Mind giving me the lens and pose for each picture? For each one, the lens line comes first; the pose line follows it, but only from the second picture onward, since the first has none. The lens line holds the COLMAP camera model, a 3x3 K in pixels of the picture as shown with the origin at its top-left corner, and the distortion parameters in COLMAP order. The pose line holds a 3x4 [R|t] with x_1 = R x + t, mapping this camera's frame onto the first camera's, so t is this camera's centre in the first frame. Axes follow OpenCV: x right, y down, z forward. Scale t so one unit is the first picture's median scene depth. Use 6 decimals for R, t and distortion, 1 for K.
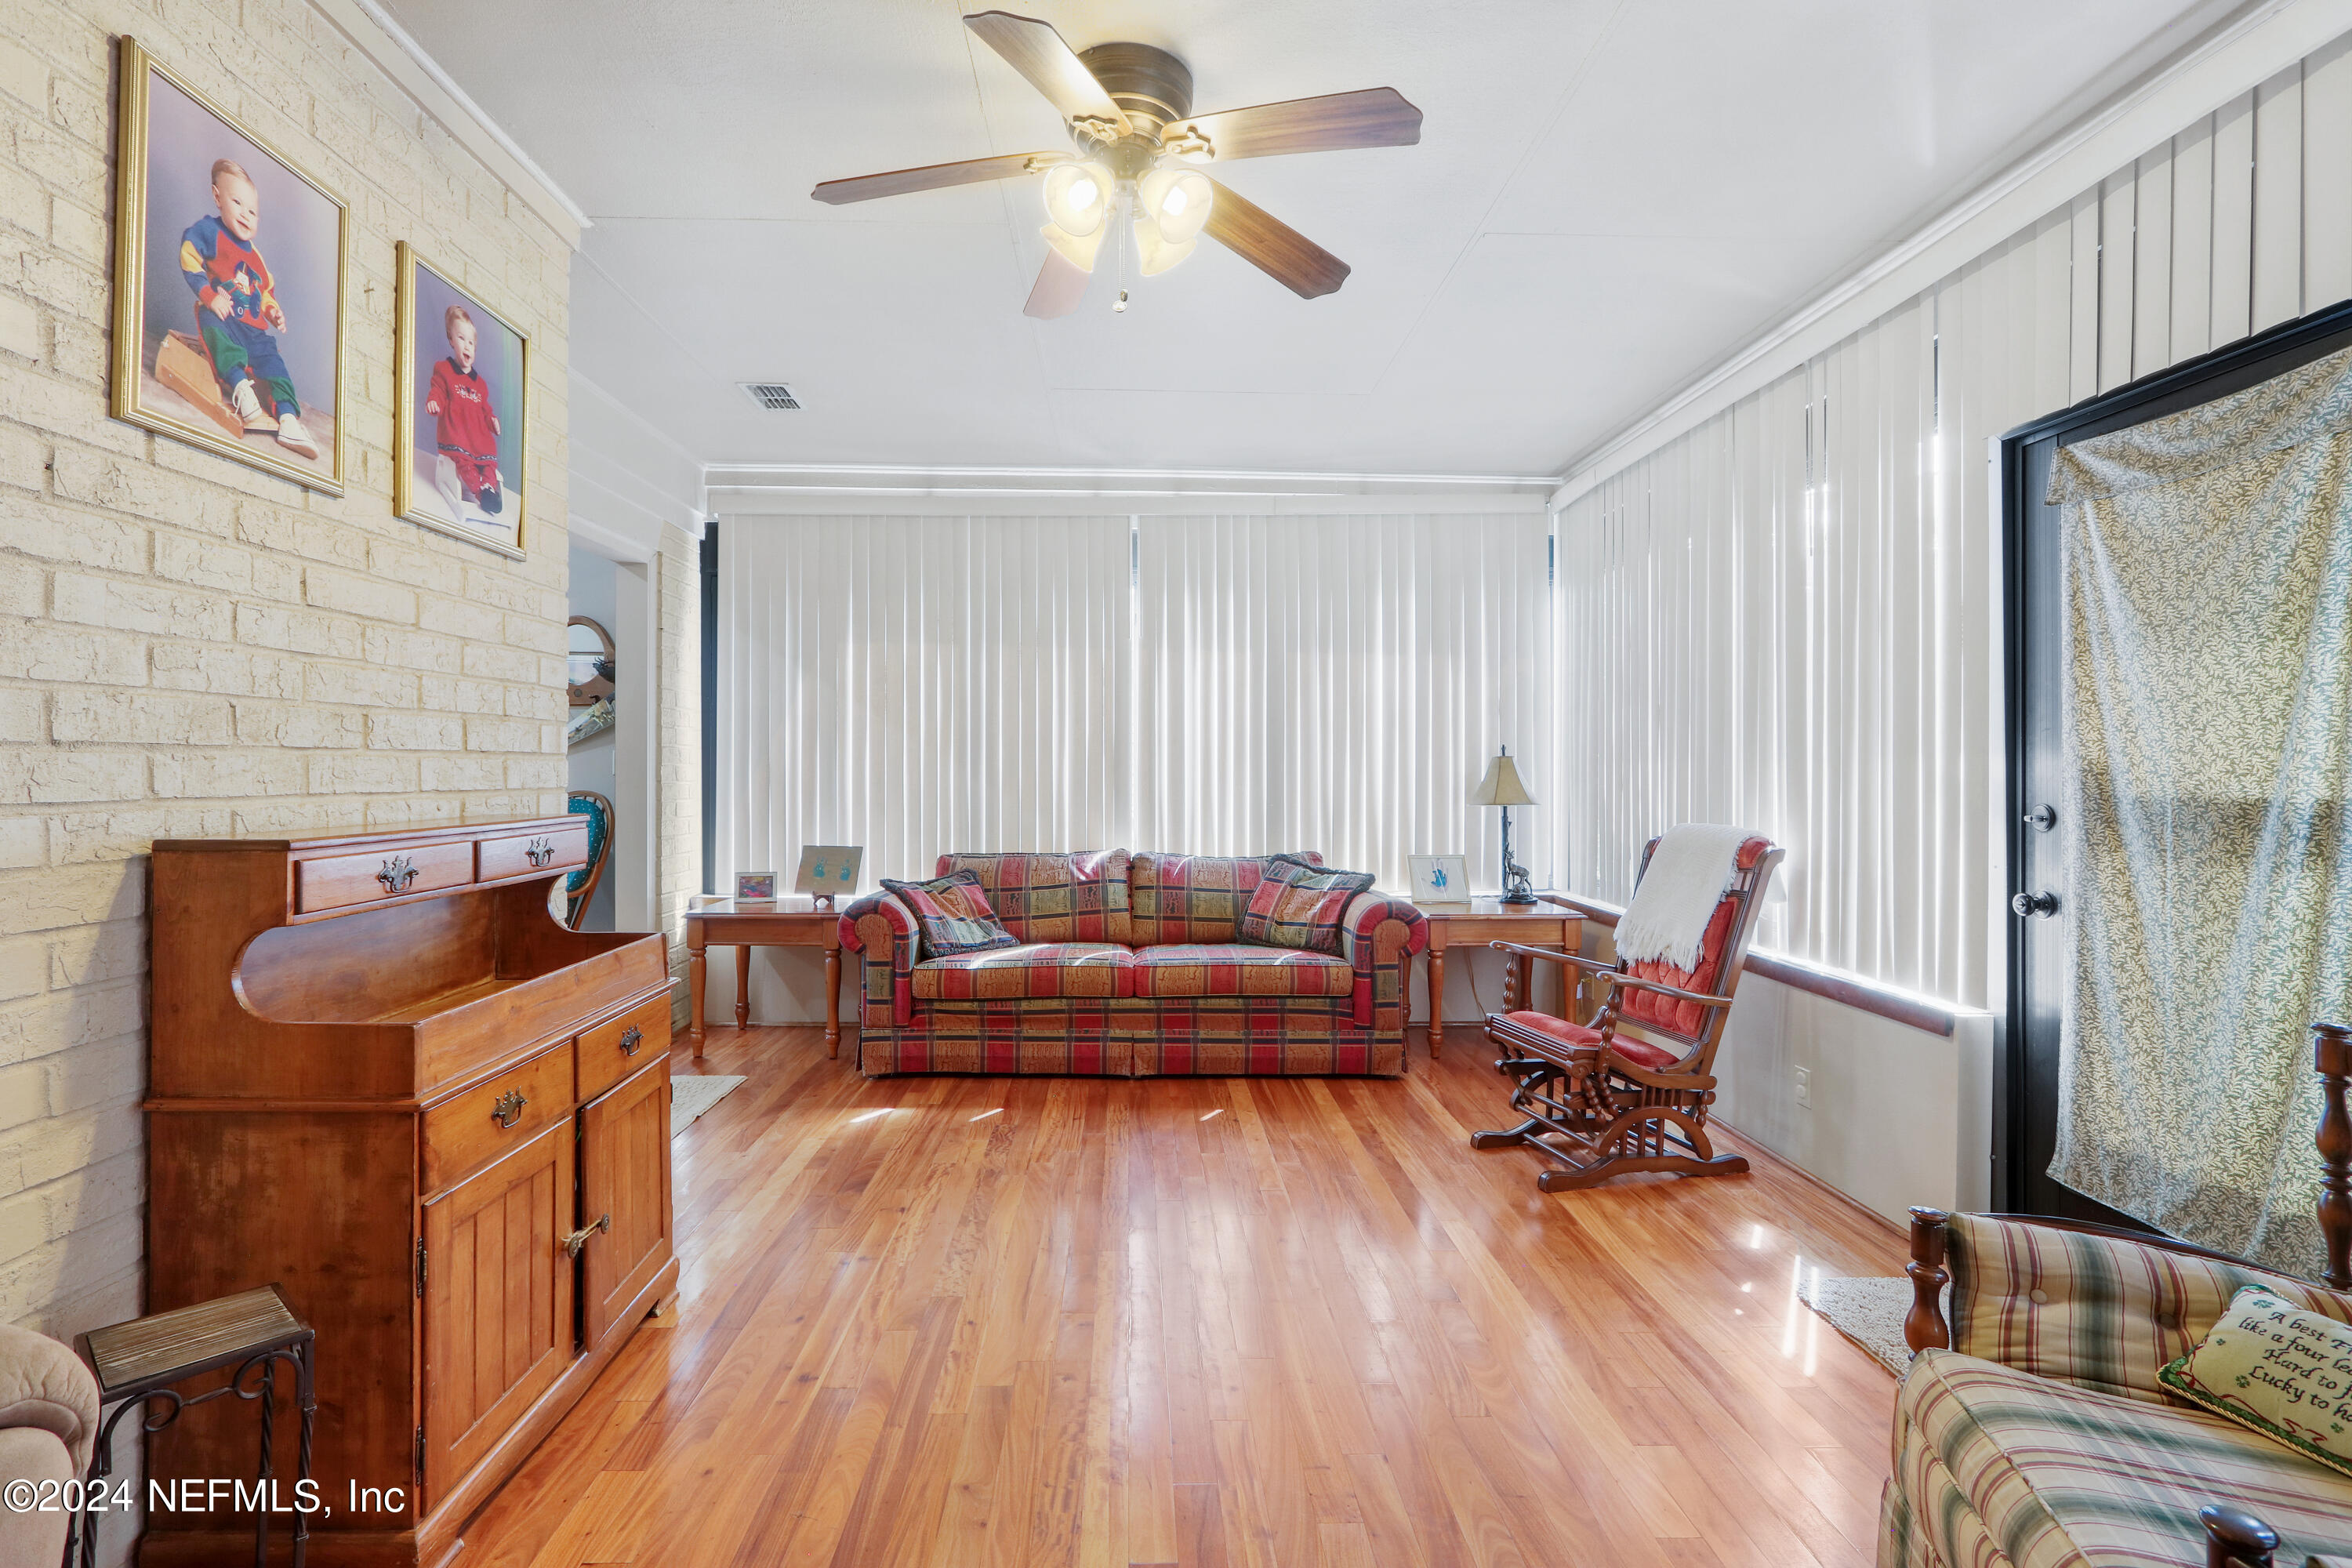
lens RADIAL K [[1109.4, 0, 1175.9], [0, 1109.4, 774.8], [0, 0, 1]] dist [-0.011718, 0.004328]
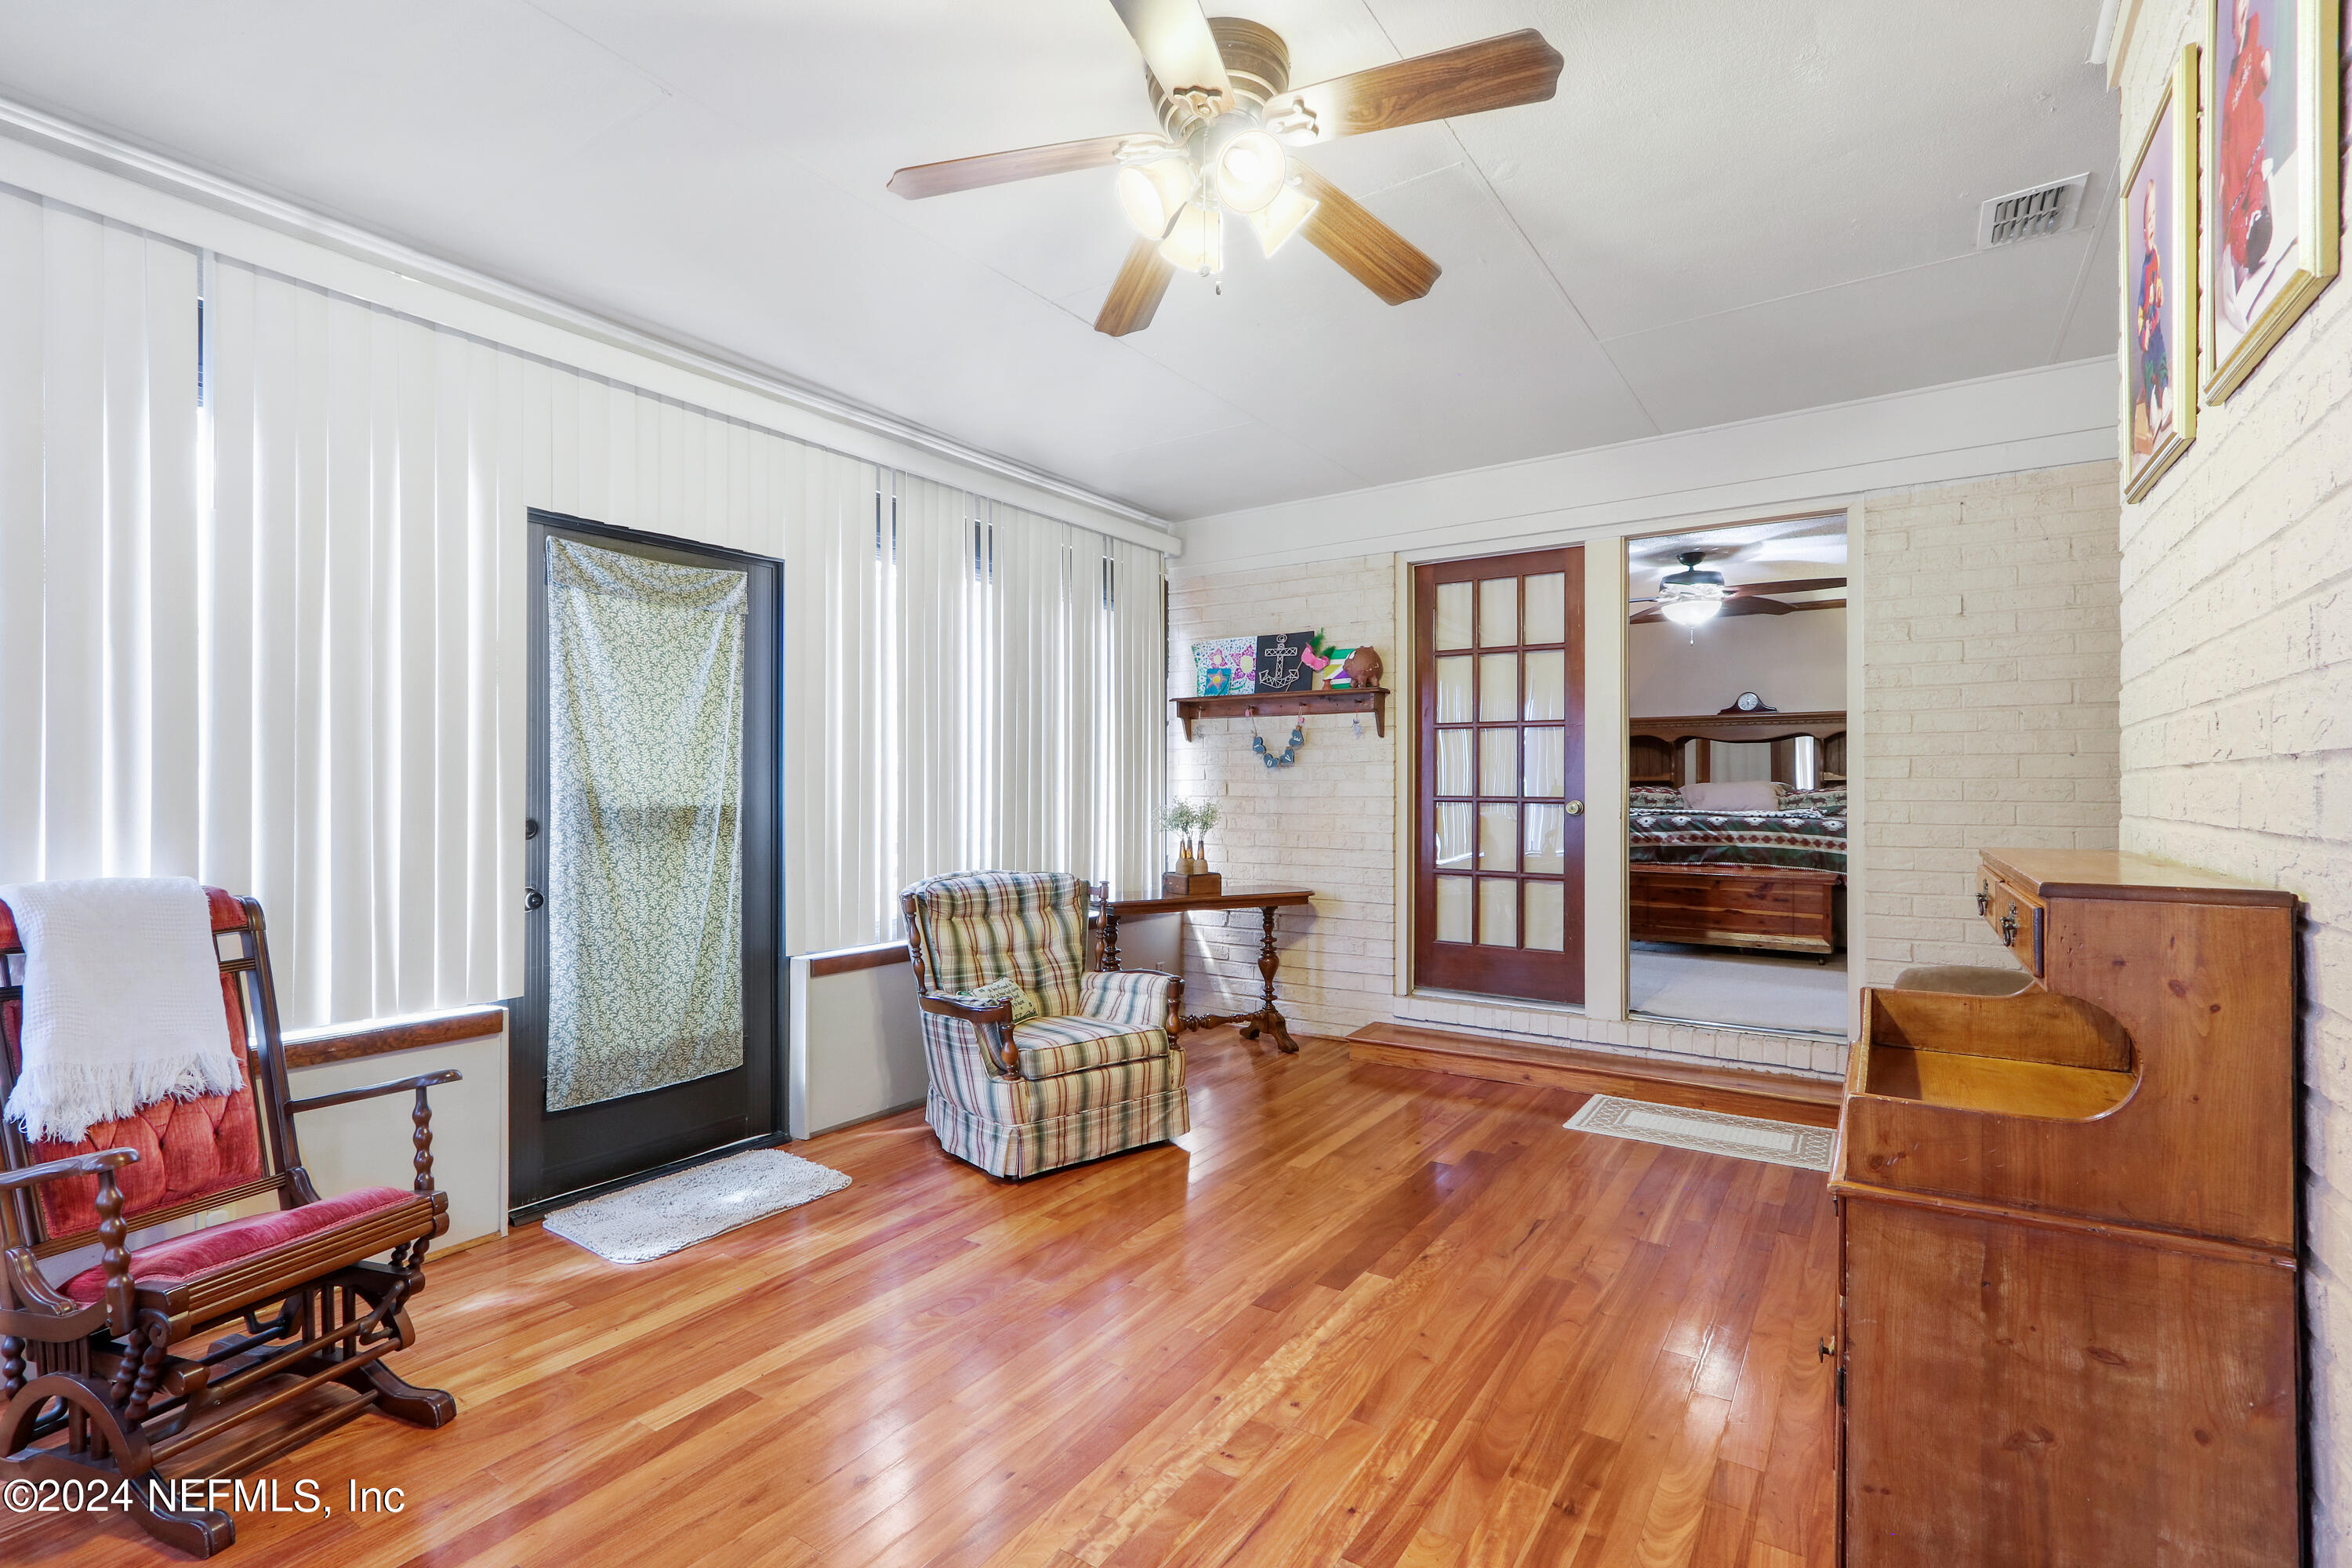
lens RADIAL K [[1109.4, 0, 1192.2], [0, 1109.4, 777.9], [0, 0, 1]] dist [-0.011718, 0.004328]
pose [[-0.810641, 0.008918, 0.585476, -0.617940], [0.006848, 0.999960, -0.005750, -0.006118], [-0.585504, -0.000652, -0.810670, 1.802558]]
